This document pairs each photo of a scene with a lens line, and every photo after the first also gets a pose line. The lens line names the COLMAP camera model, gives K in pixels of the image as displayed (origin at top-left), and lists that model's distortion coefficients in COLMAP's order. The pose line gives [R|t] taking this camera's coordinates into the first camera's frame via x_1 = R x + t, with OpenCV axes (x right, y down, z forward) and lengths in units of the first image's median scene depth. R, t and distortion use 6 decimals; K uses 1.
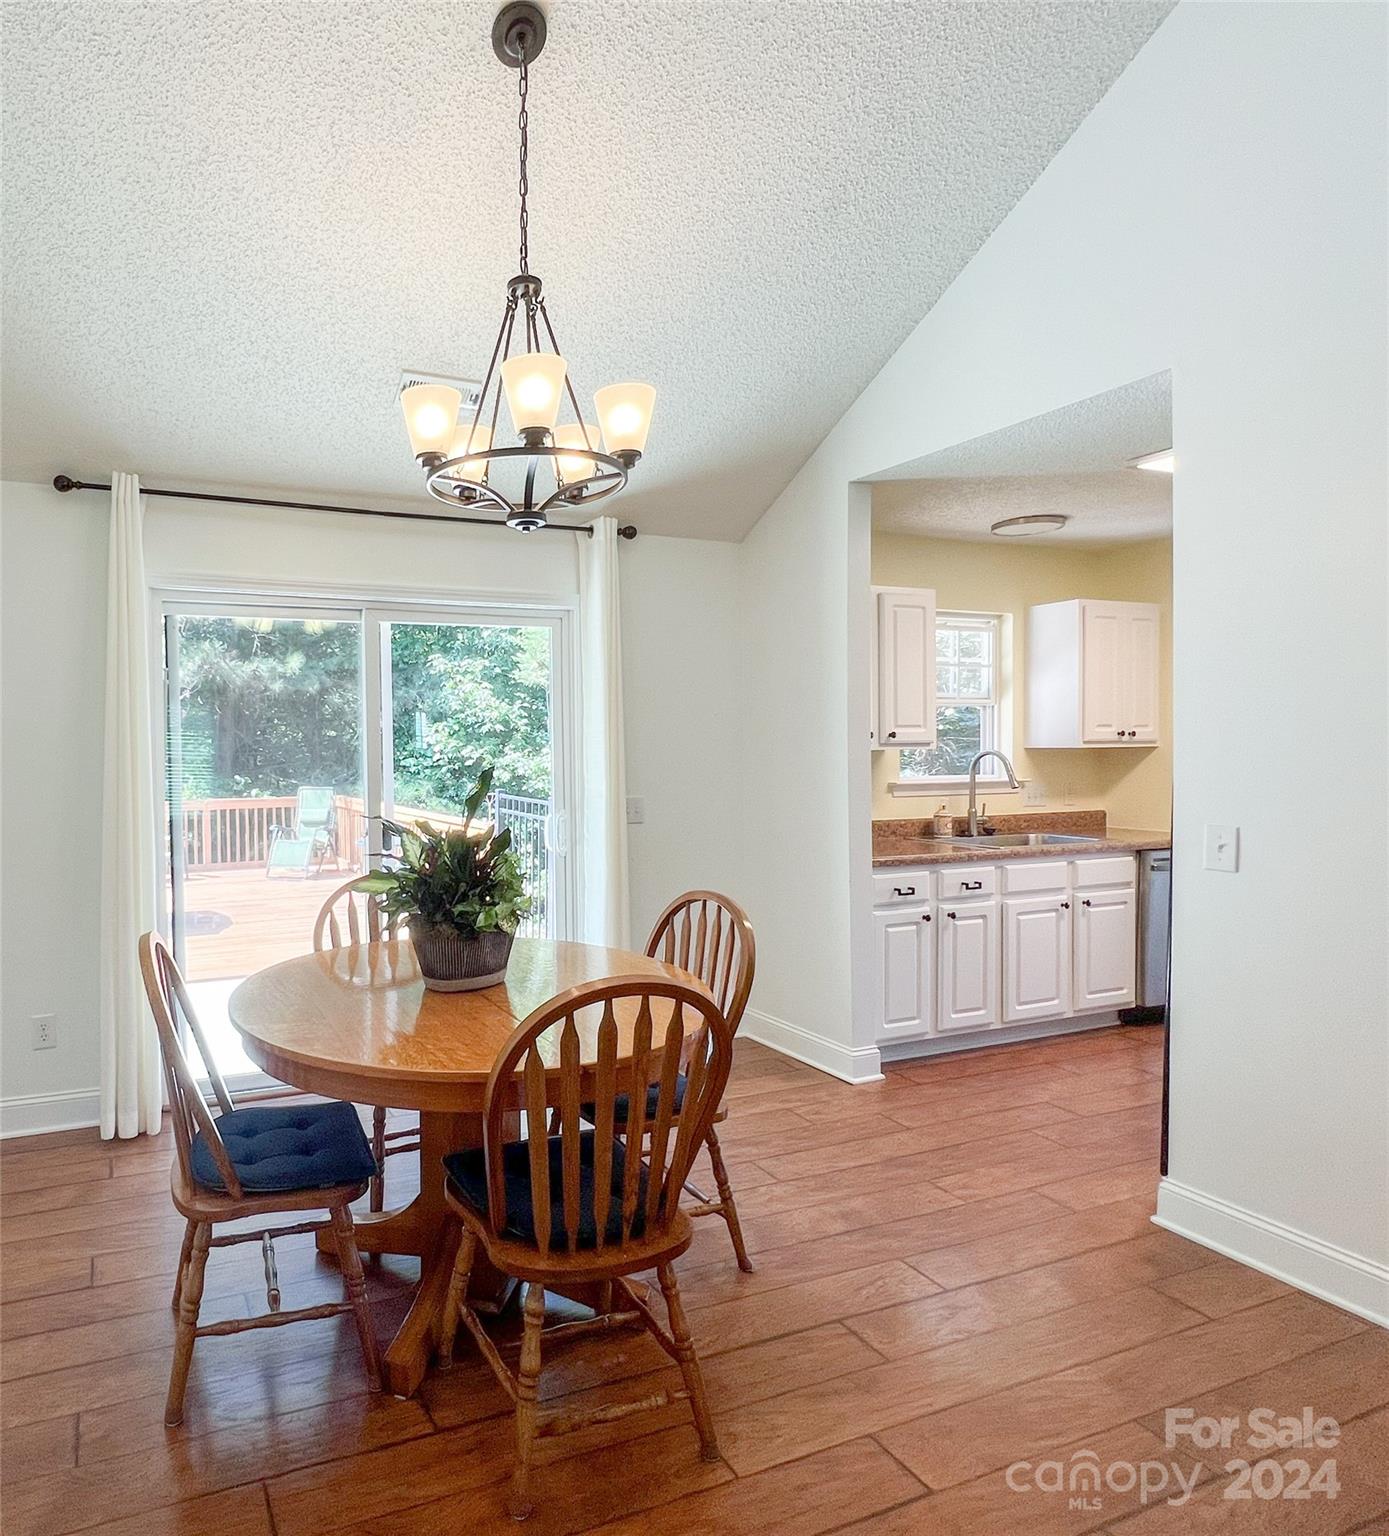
lens RADIAL K [[910.5, 0, 444.8], [0, 910.5, 765.0], [0, 0, 1]] dist [-0.003714, -0.000567]
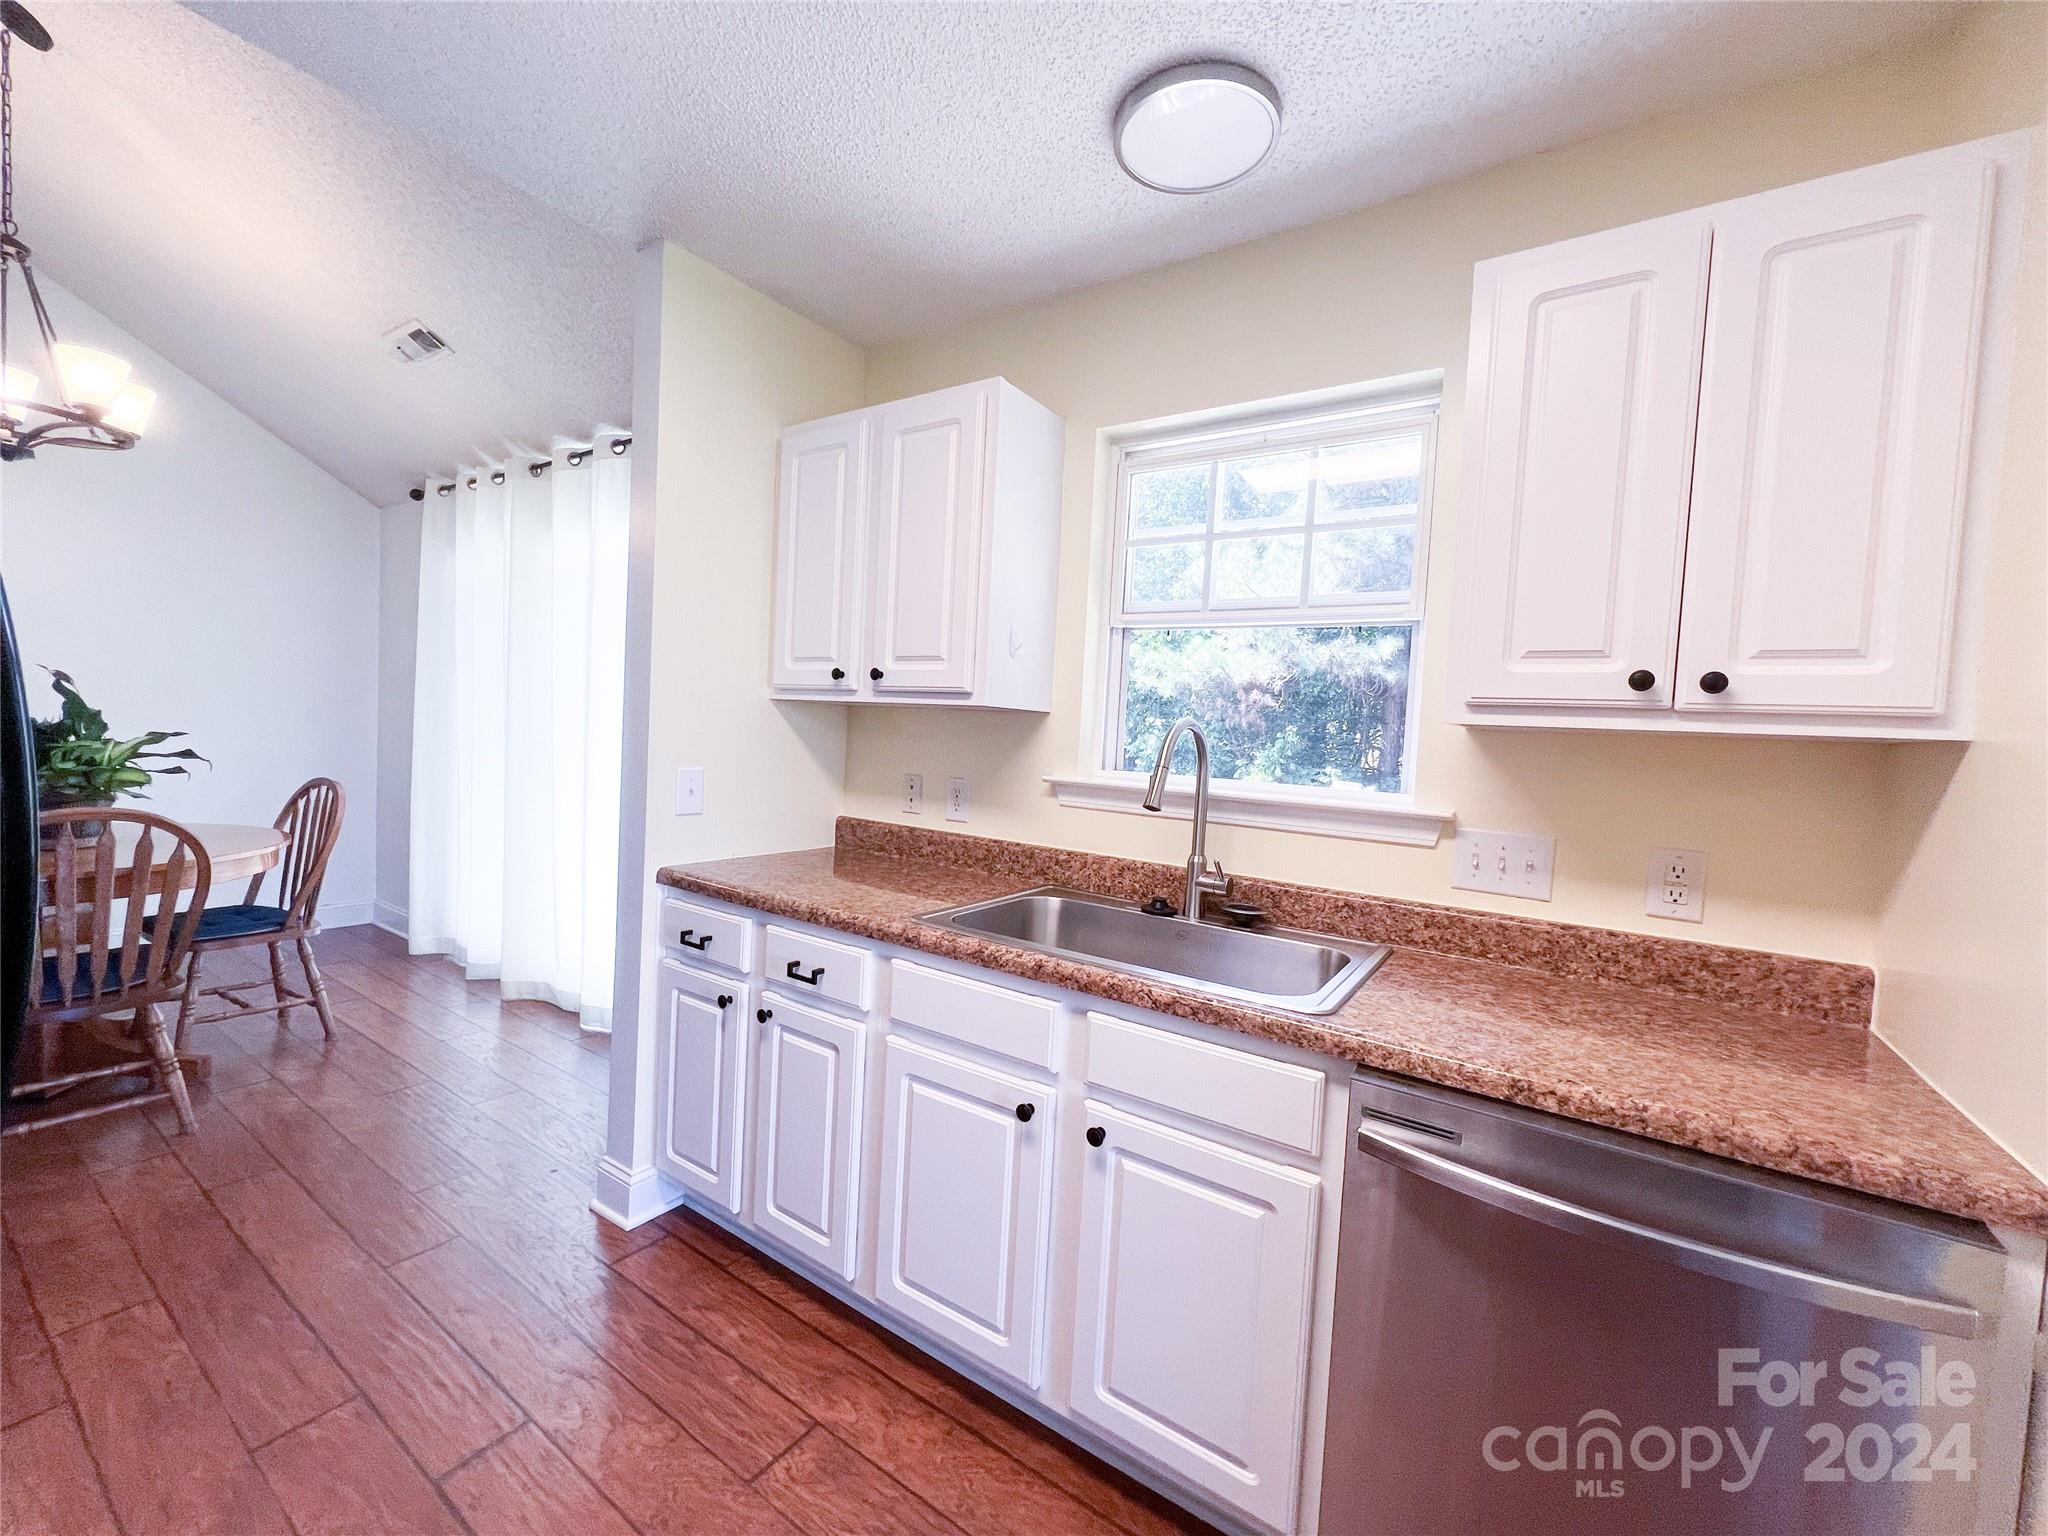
lens RADIAL K [[821.0, 0, 1024.0], [0, 821.0, 768.0], [0, 0, 1]] dist [0.000543, 0.000429]
pose [[0.592075, 0.078397, -0.802060, 0.915293], [-0.075265, 0.996286, 0.041821, -0.004154], [0.802360, 0.035605, 0.595777, 0.759949]]
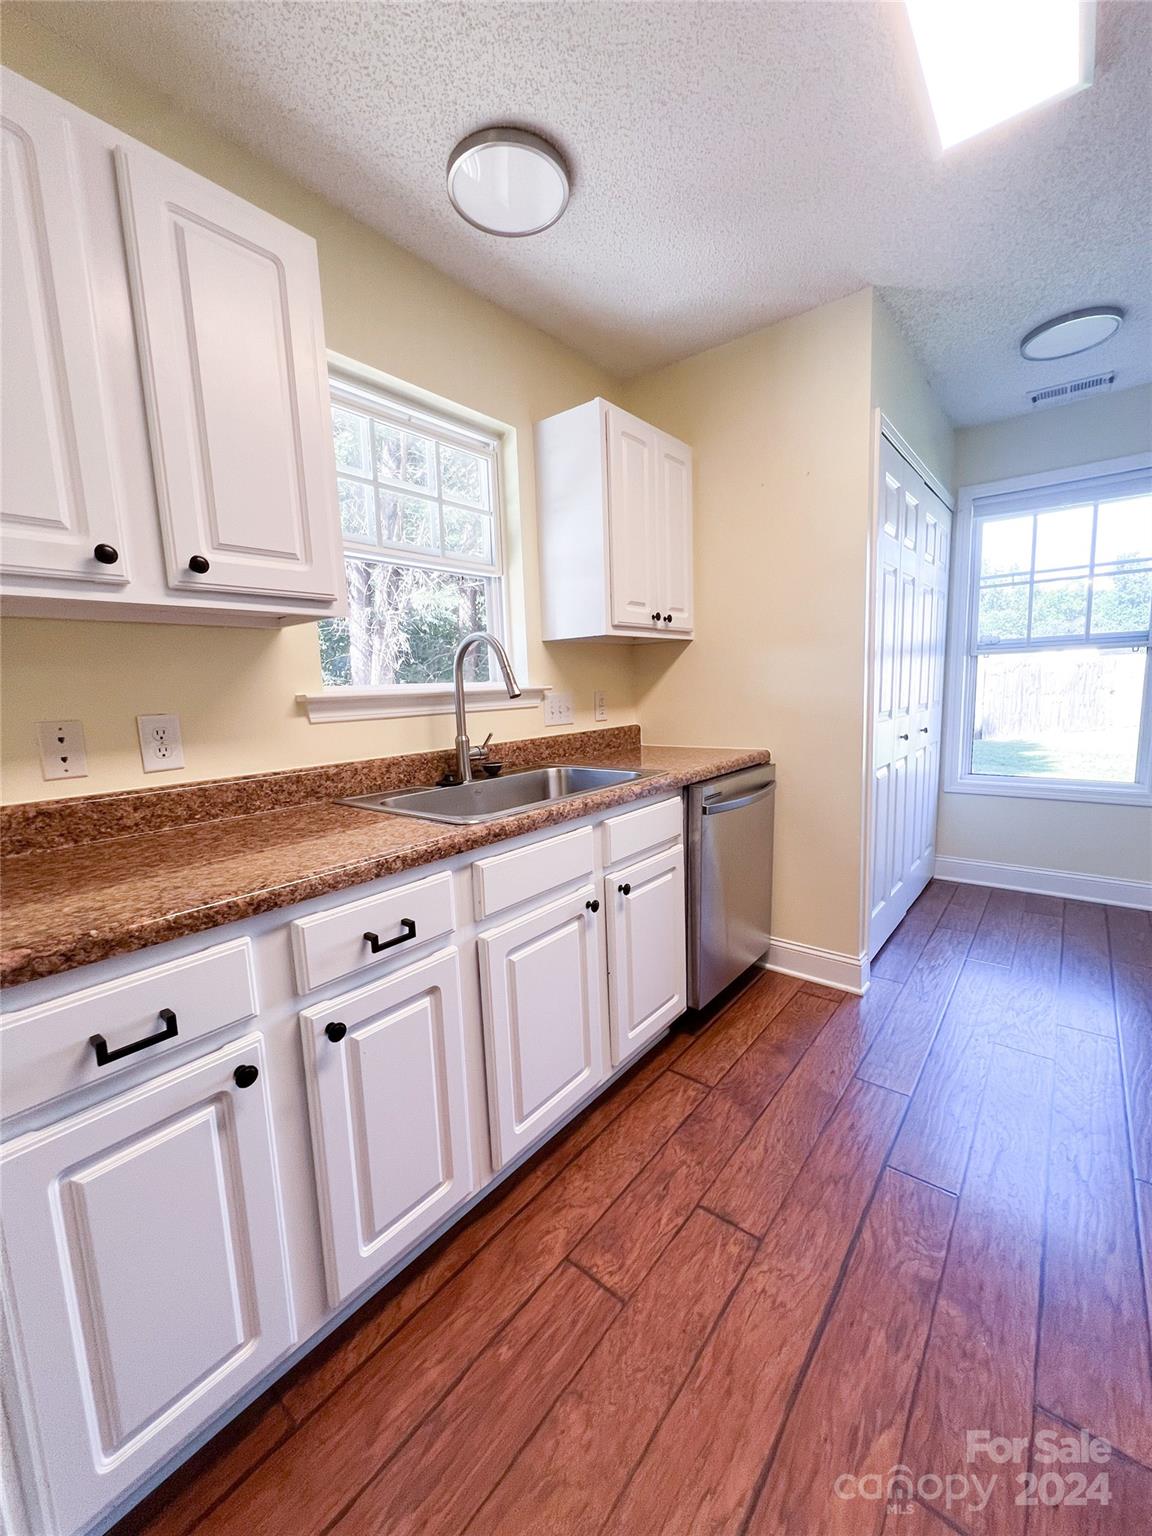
lens RADIAL K [[615.7, 0, 576.0], [0, 615.7, 768.0], [0, 0, 1]] dist [0.000543, 0.000429]
pose [[0.855165, -0.091321, 0.510248, 0.474991], [0.039364, 0.992957, 0.111741, 0.028832], [-0.516859, -0.075472, 0.852737, 0.670037]]
